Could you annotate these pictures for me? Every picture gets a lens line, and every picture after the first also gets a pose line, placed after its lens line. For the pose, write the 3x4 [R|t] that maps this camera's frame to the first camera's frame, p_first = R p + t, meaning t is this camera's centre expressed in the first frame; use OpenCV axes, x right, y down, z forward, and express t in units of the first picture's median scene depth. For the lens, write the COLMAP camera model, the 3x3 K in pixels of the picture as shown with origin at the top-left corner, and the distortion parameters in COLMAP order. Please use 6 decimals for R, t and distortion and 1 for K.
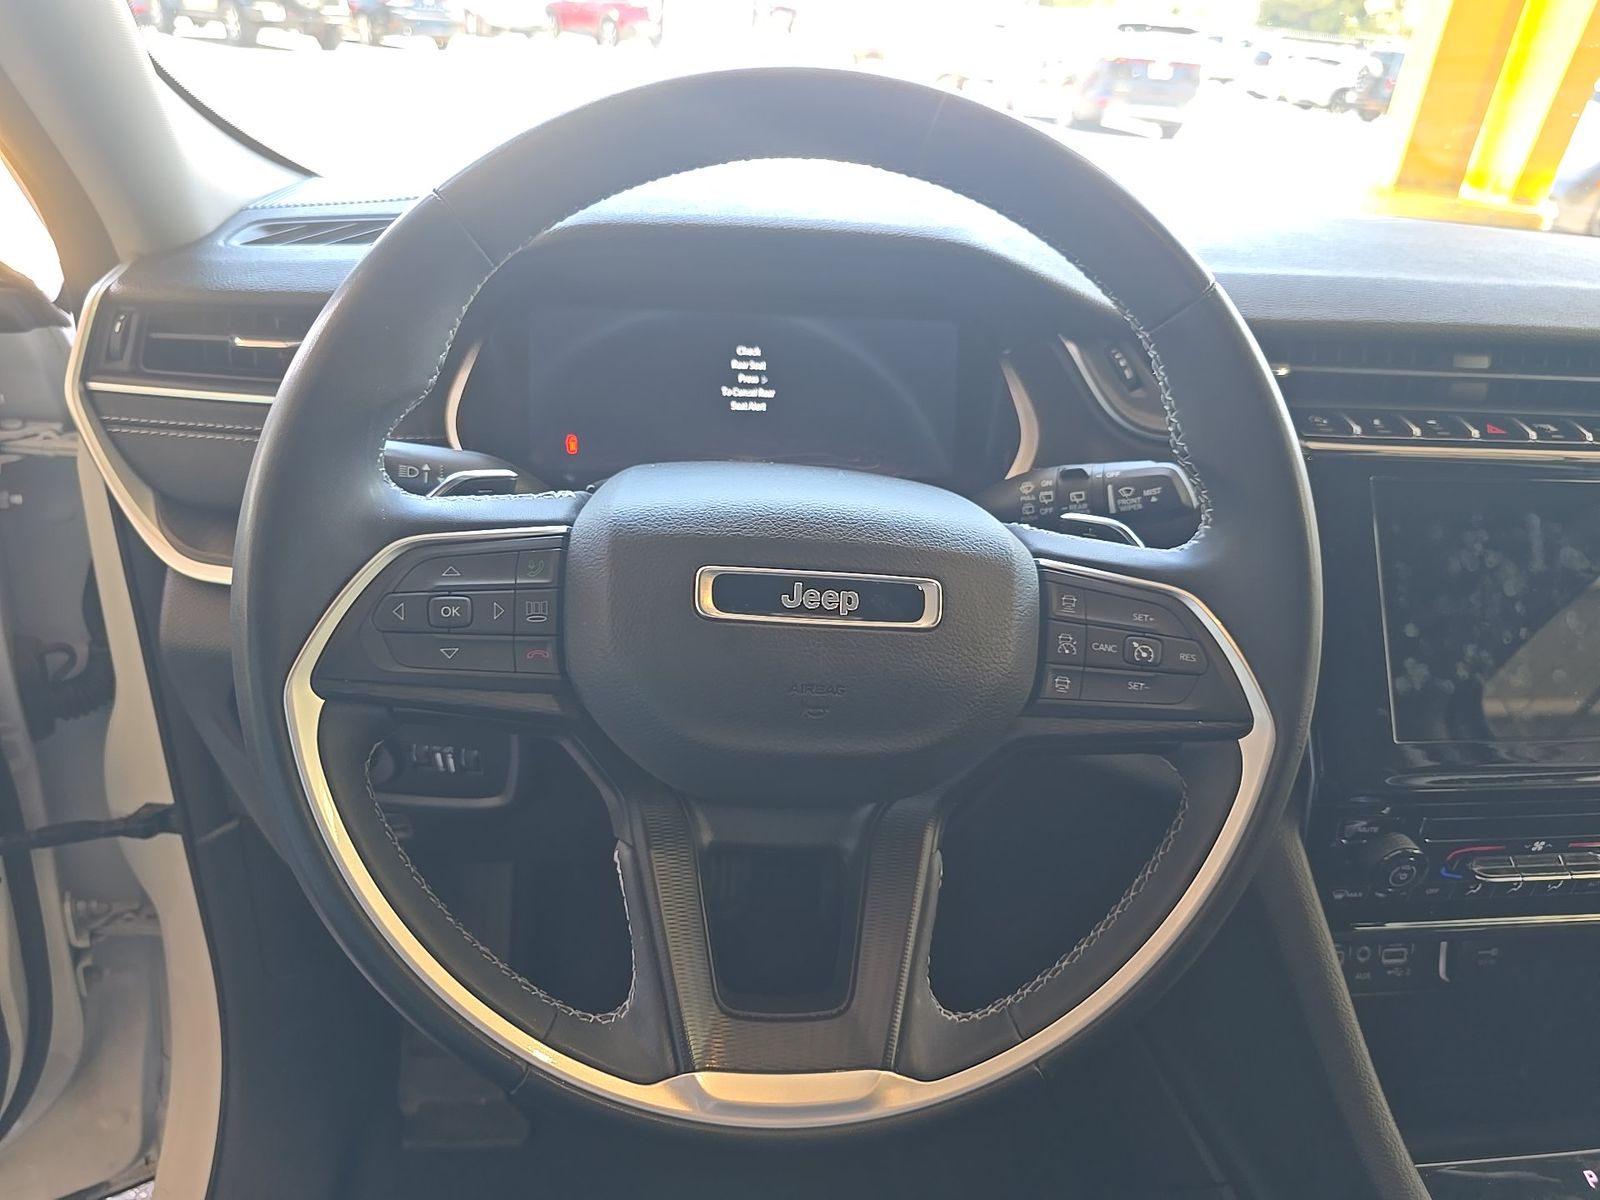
lens RADIAL K [[1099.9, 0, 800.0], [0, 1099.9, 600.0], [0, 0, 1]] dist [0.080738, -0.072124]
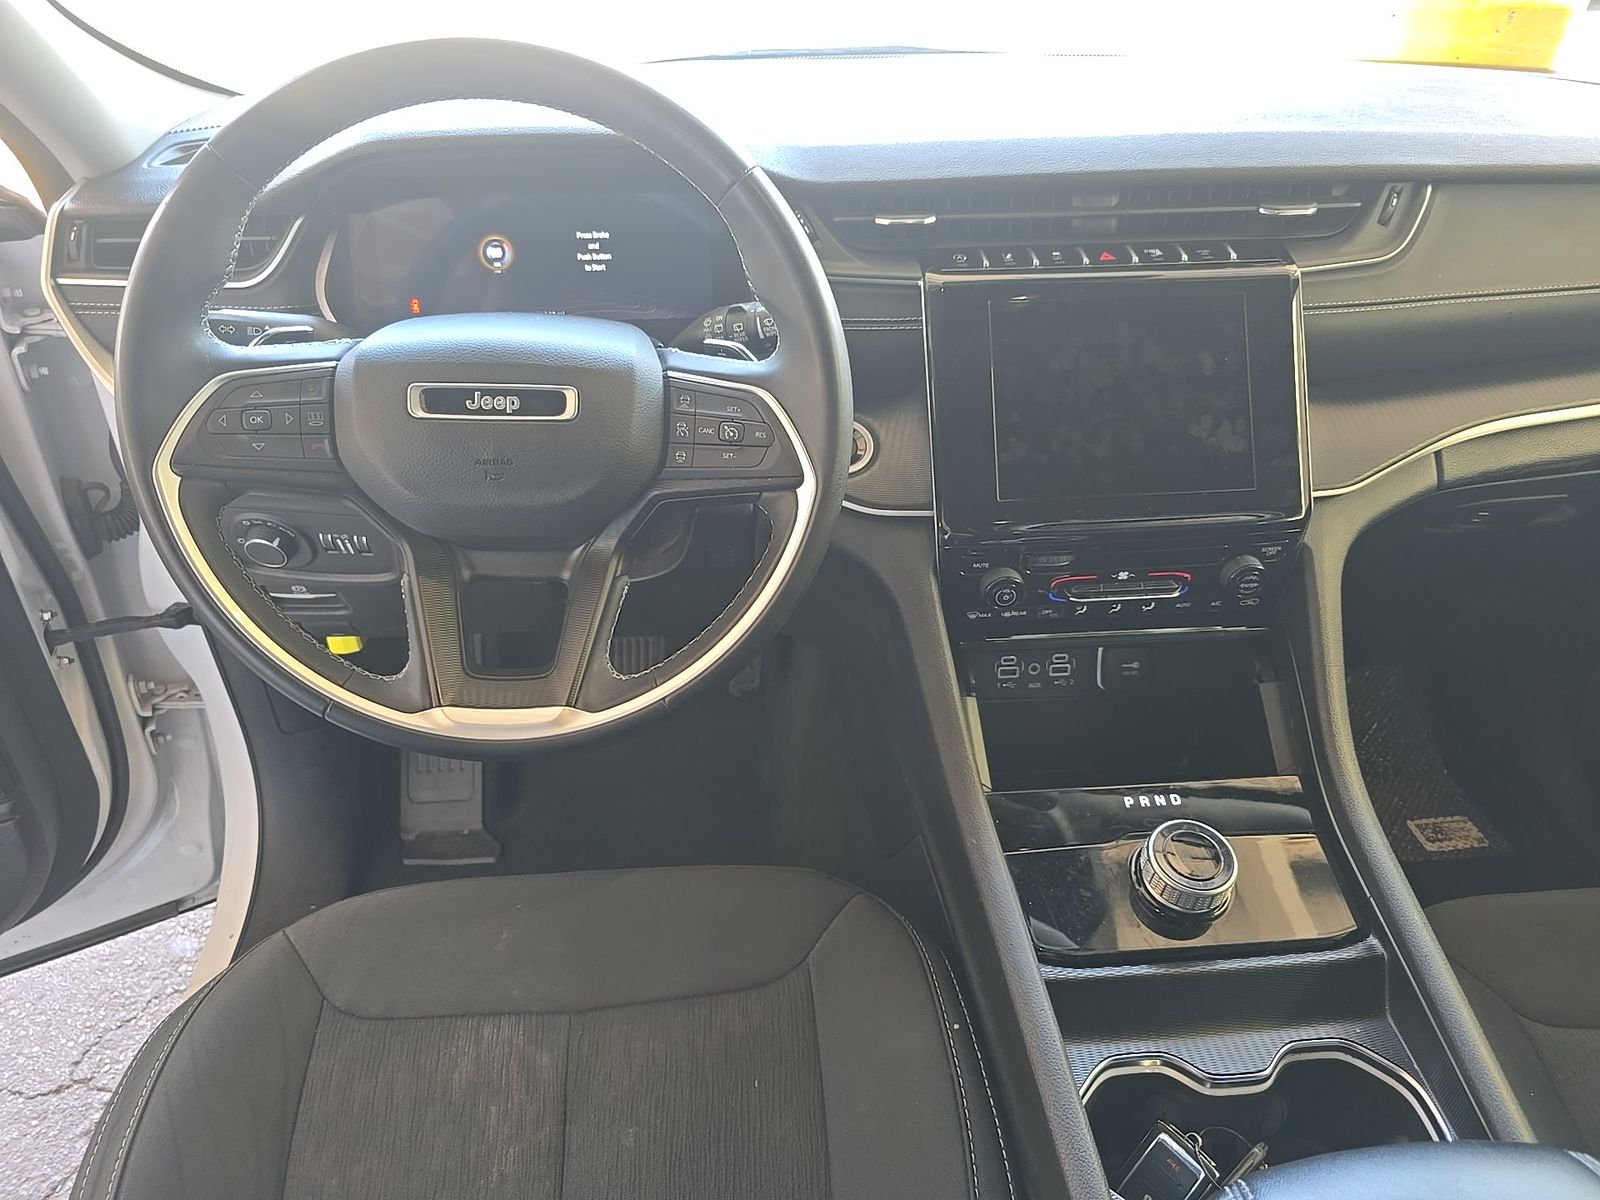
lens RADIAL K [[1099.9, 0, 800.0], [0, 1099.9, 600.0], [0, 0, 1]] dist [0.080738, -0.072124]
pose [[0.995830, -0.031643, -0.085561, 0.492148], [0.042226, 0.991276, 0.124858, 0.084182], [0.080864, -0.127950, 0.988479, -0.450316]]
